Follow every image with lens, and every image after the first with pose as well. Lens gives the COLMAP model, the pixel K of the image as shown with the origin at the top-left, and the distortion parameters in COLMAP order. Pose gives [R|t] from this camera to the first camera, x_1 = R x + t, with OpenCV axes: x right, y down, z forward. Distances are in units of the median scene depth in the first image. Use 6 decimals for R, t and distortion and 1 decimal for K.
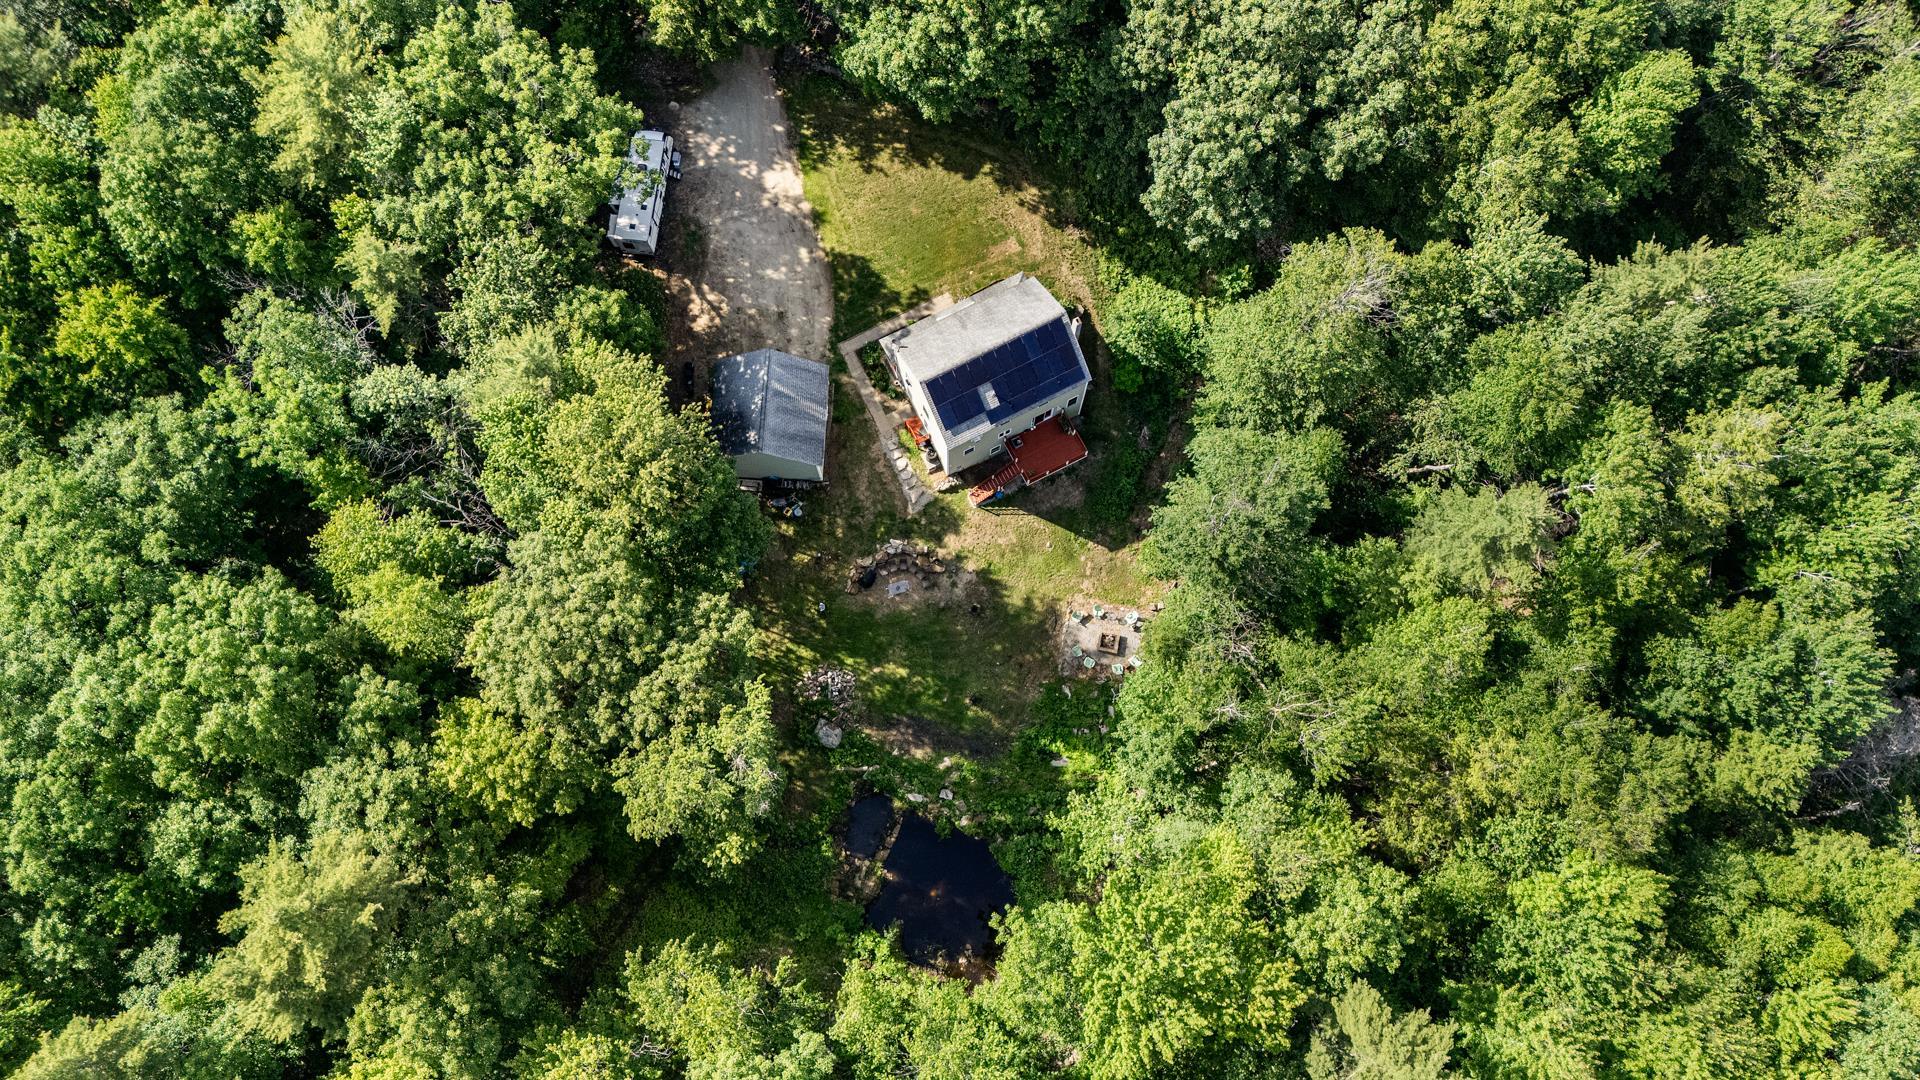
lens RADIAL K [[1423.0, 0, 954.1], [0, 1423.0, 554.7], [0, 0, 1]] dist [0.080721, -0.076377]
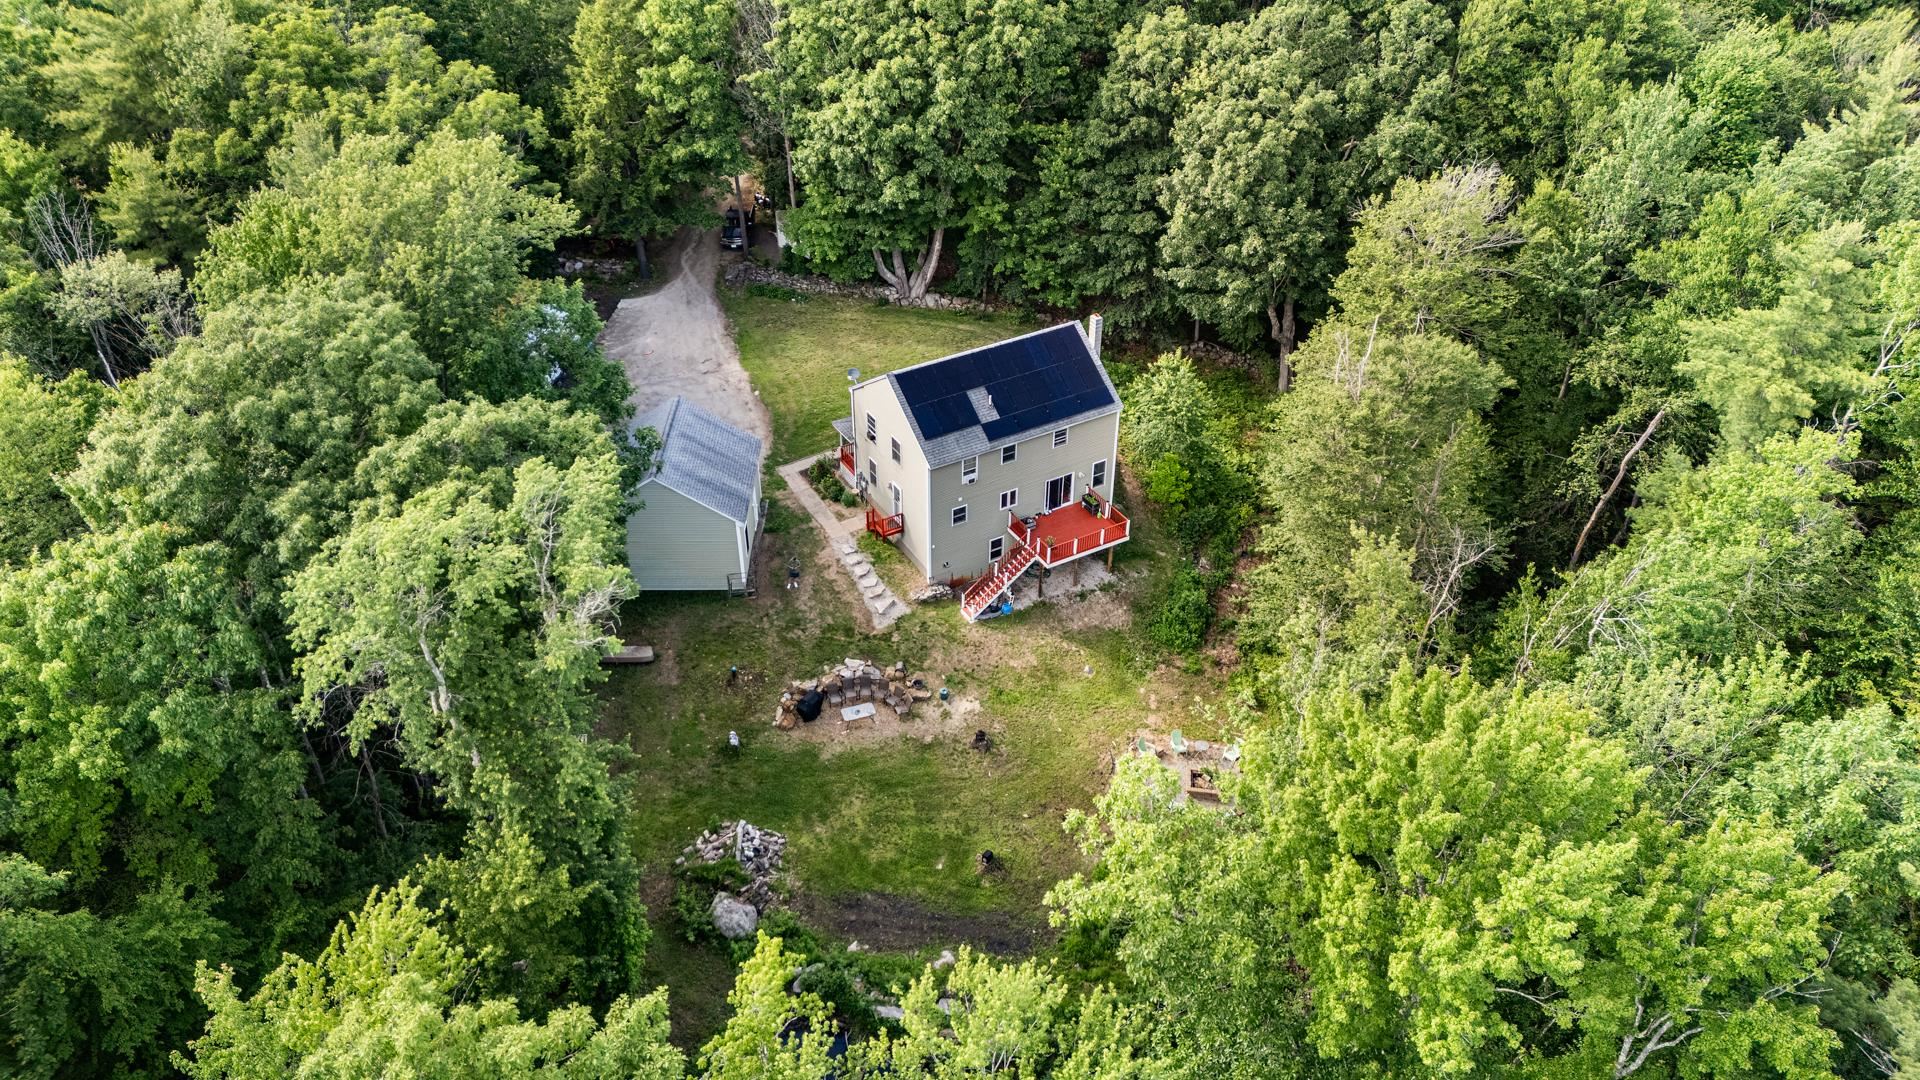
lens RADIAL K [[1423.0, 0, 954.1], [0, 1423.0, 554.7], [0, 0, 1]] dist [0.080721, -0.076377]
pose [[0.998741, -0.027755, 0.041791, -0.020900], [0.048175, 0.763082, -0.644503, 0.376278], [-0.014002, 0.645705, 0.763458, 0.470409]]
